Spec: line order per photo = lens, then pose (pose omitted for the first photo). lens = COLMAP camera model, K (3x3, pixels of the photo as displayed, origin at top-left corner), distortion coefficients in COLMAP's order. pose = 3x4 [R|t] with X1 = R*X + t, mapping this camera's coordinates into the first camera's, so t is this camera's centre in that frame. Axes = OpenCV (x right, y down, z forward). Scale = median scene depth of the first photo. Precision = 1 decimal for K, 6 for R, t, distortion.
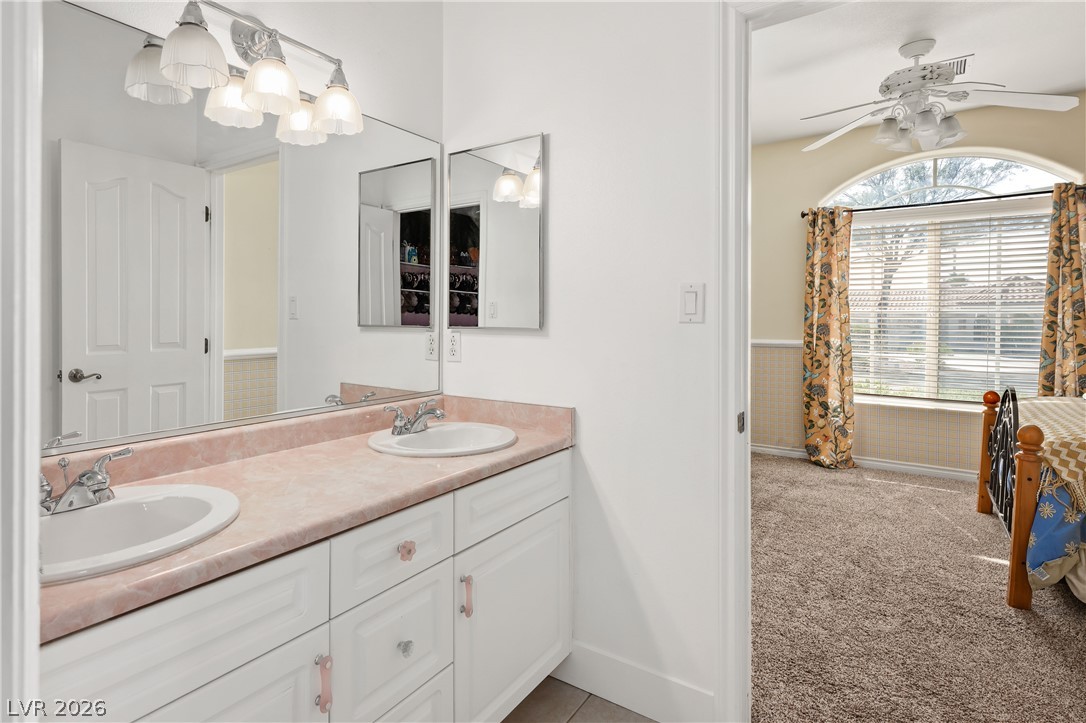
lens RADIAL K [[554.9, 0, 544.9], [0, 554.9, 317.0], [0, 0, 1]] dist [0.000181, -0.000039]
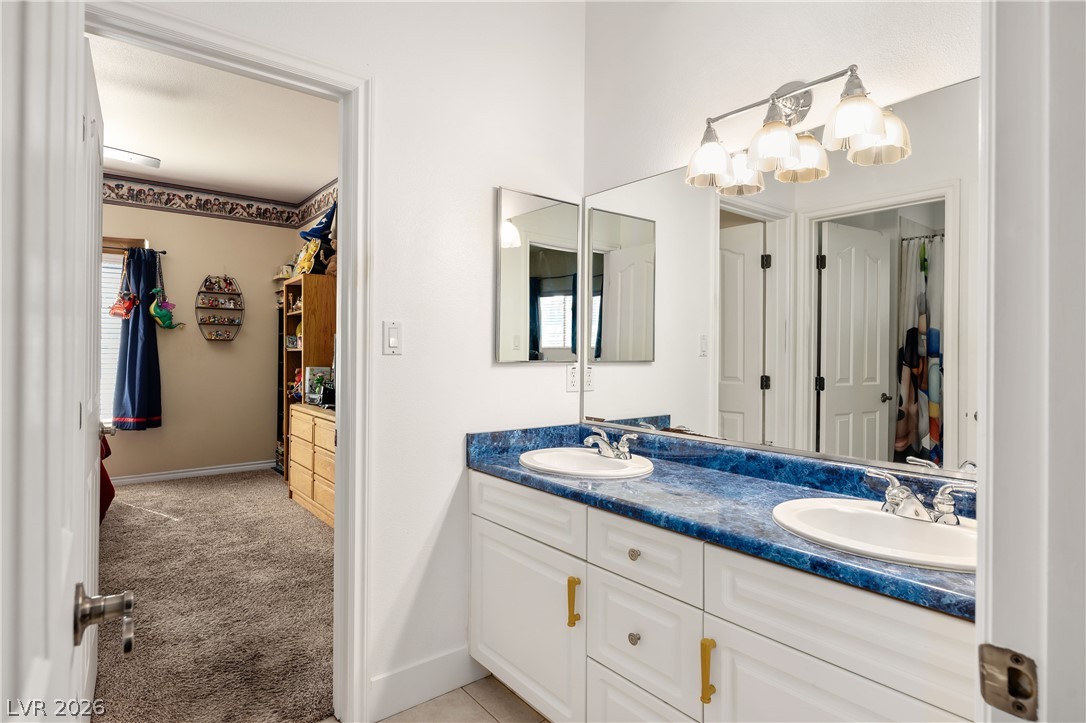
lens RADIAL K [[562.4, 0, 543.0], [0, 562.4, 361.5], [0, 0, 1]] dist [0.000085, 0.000013]
pose [[-0.308351, 0.000668, -0.951272, 0.932269], [-0.007726, 0.999965, 0.003207, 0.013618], [0.951241, 0.008338, -0.308335, 1.187012]]
